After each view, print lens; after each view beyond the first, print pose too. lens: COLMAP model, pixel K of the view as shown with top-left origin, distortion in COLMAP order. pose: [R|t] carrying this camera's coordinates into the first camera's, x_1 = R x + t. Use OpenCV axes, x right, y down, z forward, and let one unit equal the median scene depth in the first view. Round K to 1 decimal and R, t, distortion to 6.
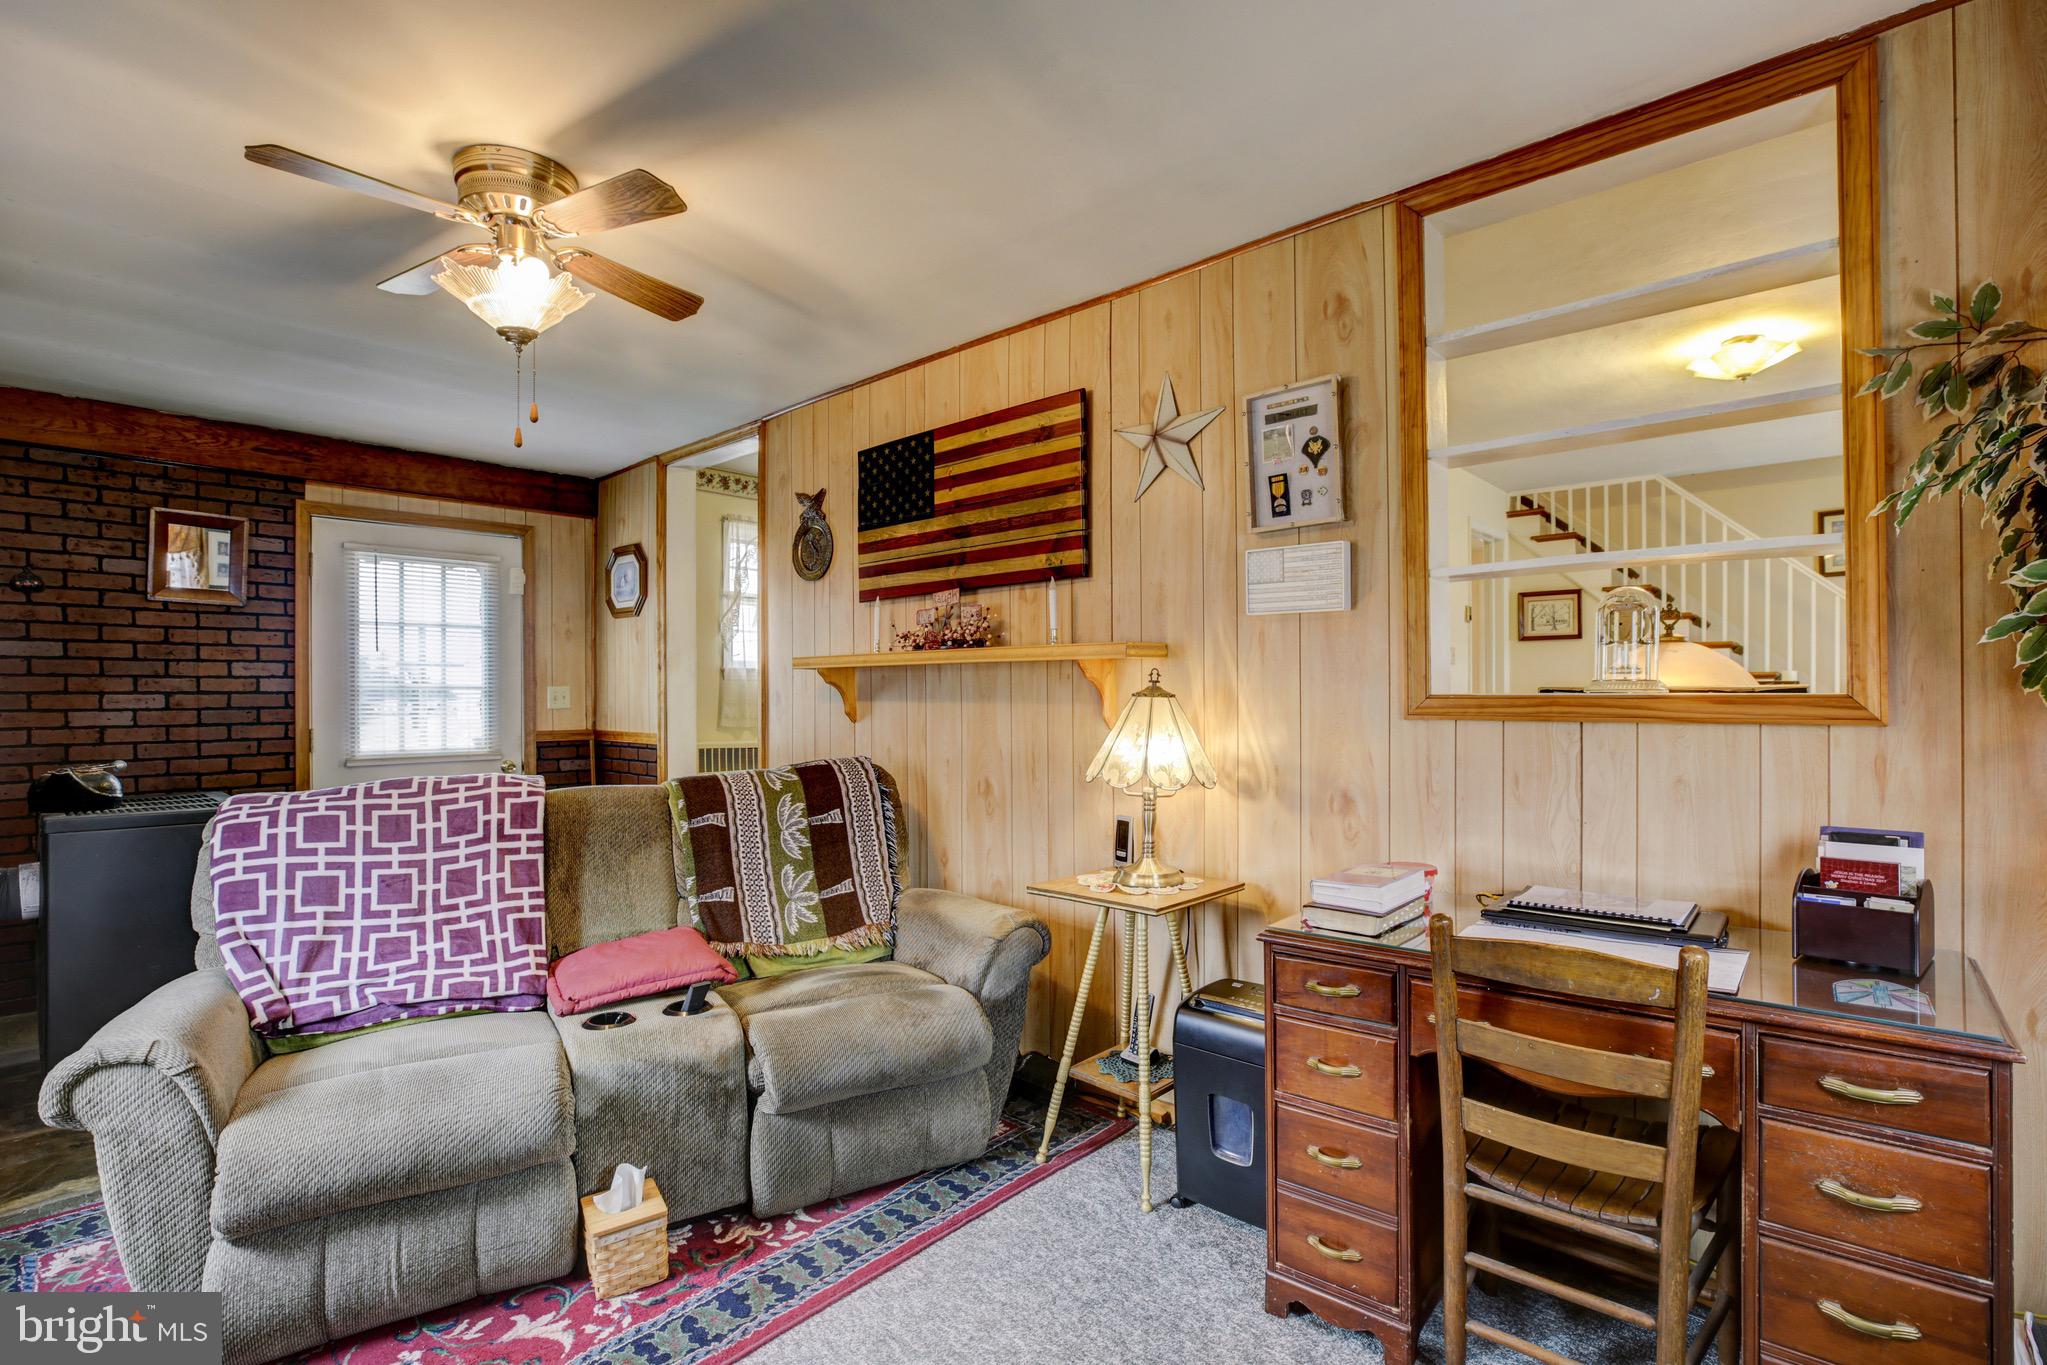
lens RADIAL K [[959.6, 0, 1032.0], [0, 959.6, 701.1], [0, 0, 1]] dist [-0.025846, 0.006858]
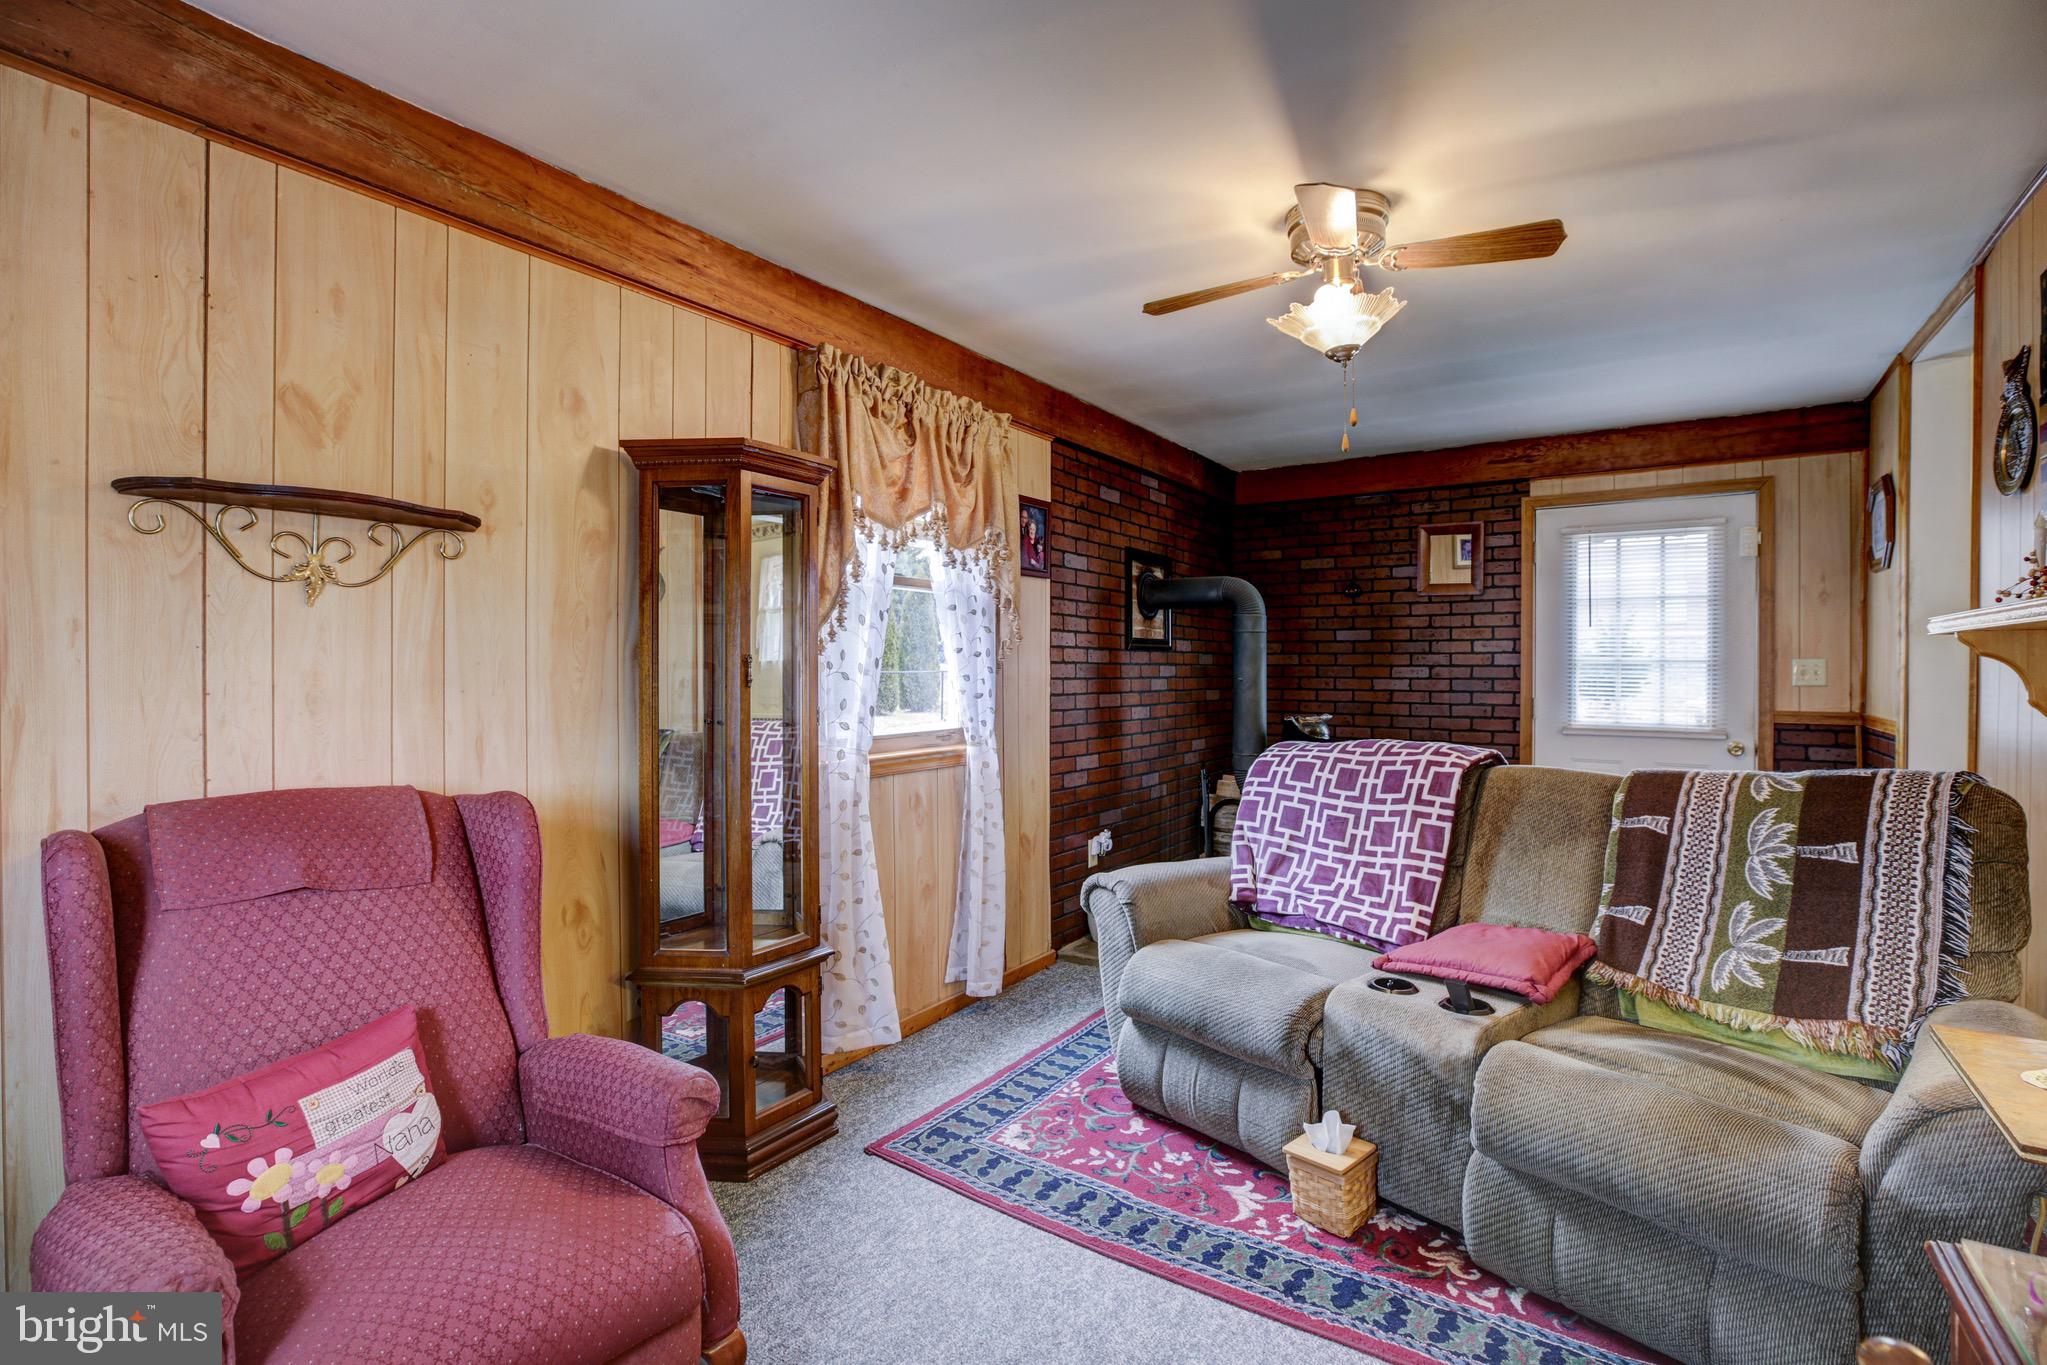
lens RADIAL K [[959.6, 0, 1025.7], [0, 959.6, 668.2], [0, 0, 1]] dist [-0.025846, 0.006858]
pose [[0.134593, 0.006048, -0.990883, 0.401497], [-0.009917, 0.999940, 0.004756, -0.008200], [0.990851, 0.009187, 0.134645, 0.350623]]
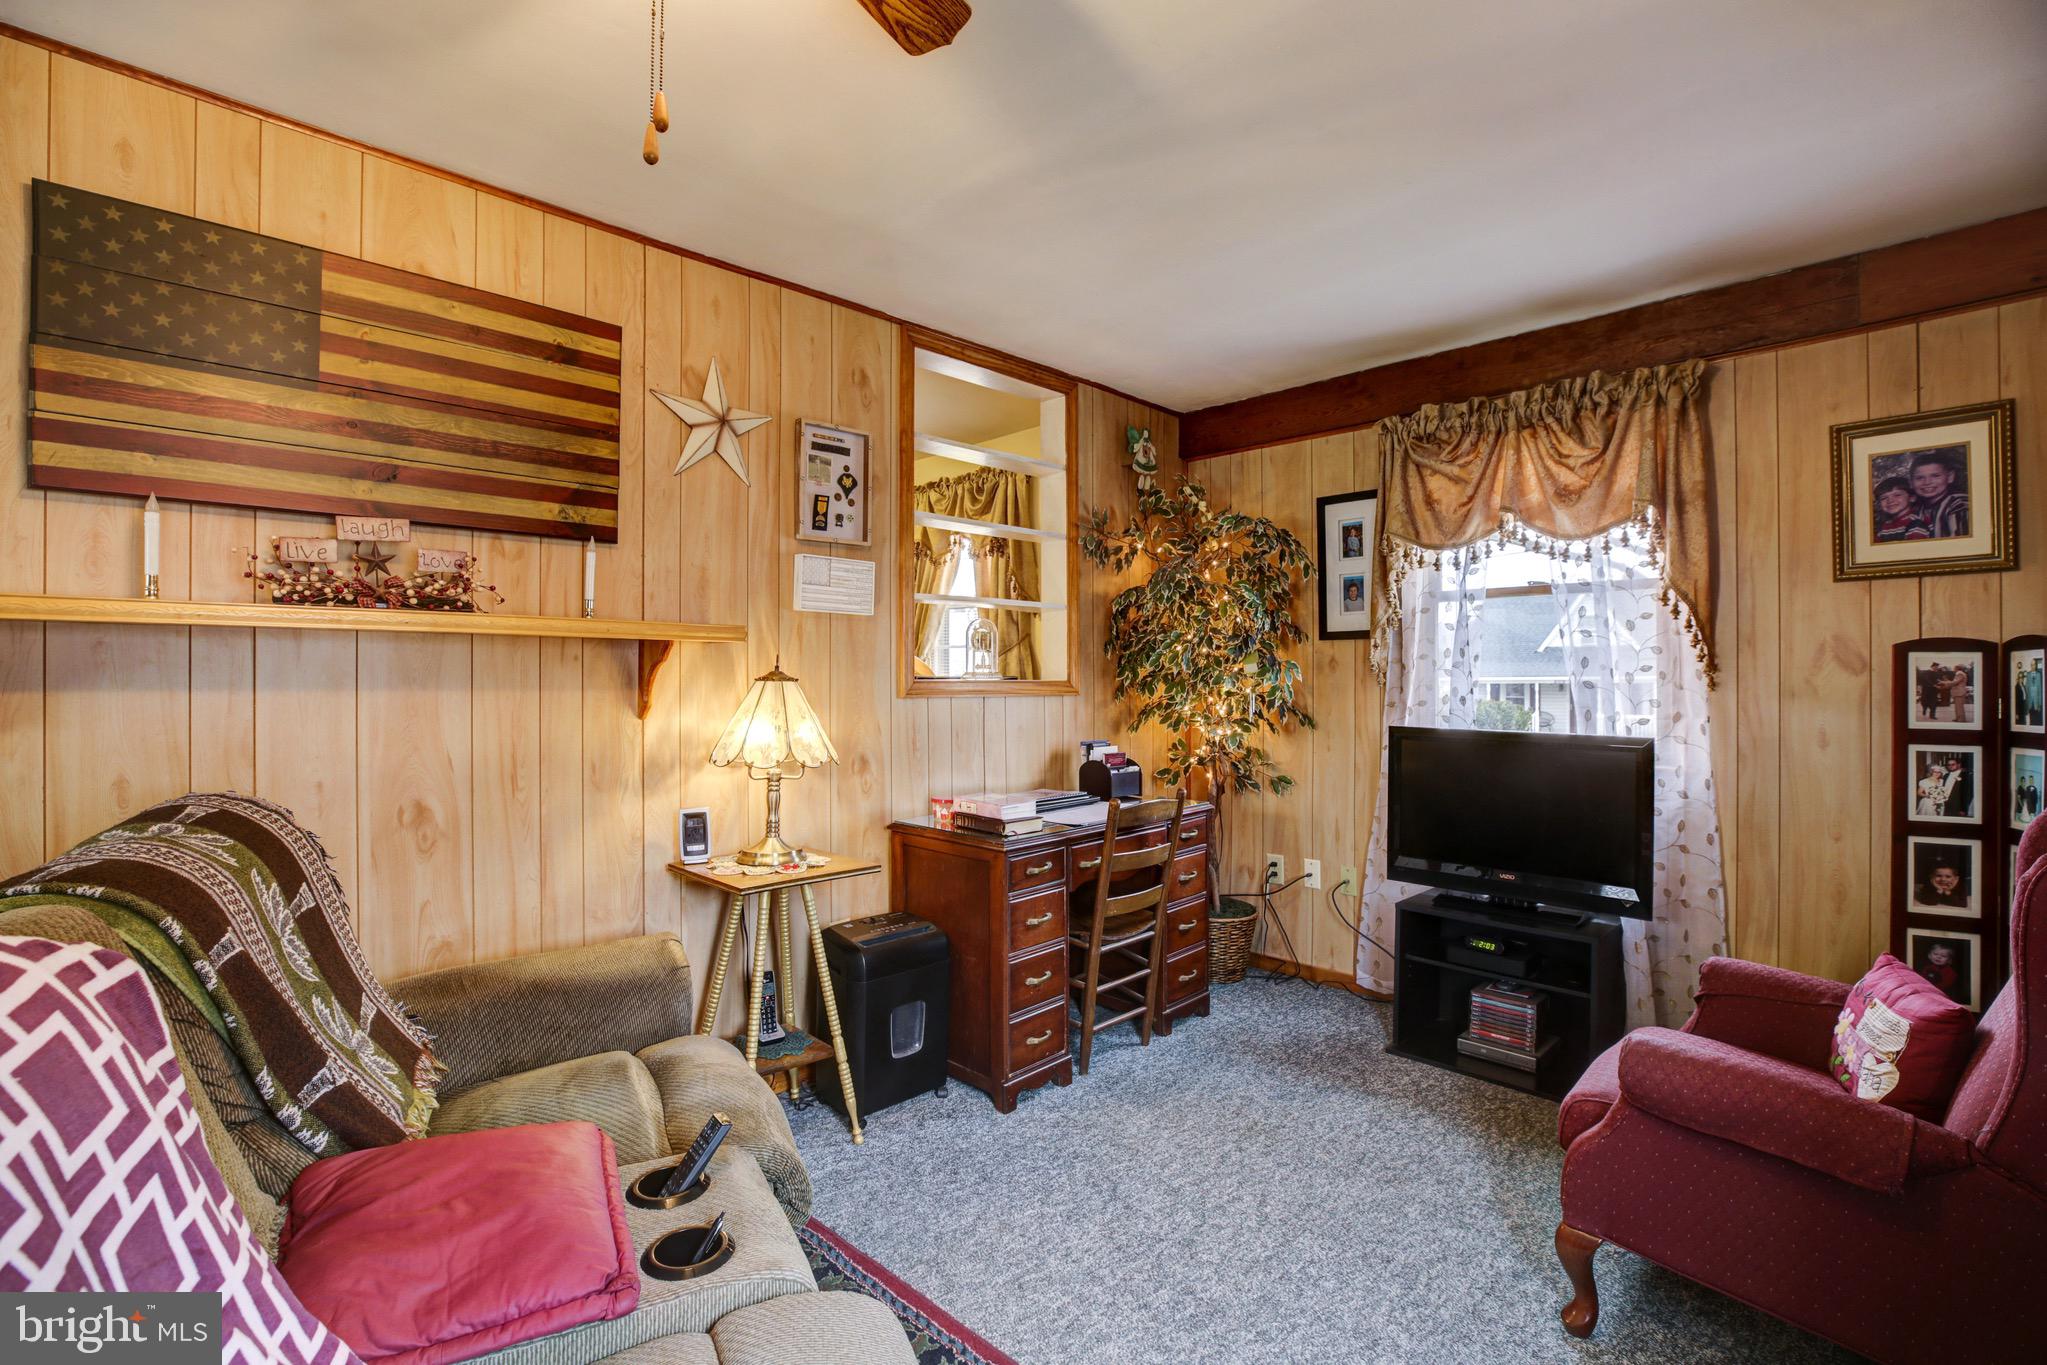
lens RADIAL K [[959.6, 0, 1008.8], [0, 959.6, 678.6], [0, 0, 1]] dist [-0.025846, 0.006858]
pose [[0.058727, 0.006139, 0.998255, -0.789405], [0.008369, 0.999943, -0.006642, 0.001186], [-0.998239, 0.008745, 0.058672, 0.602561]]
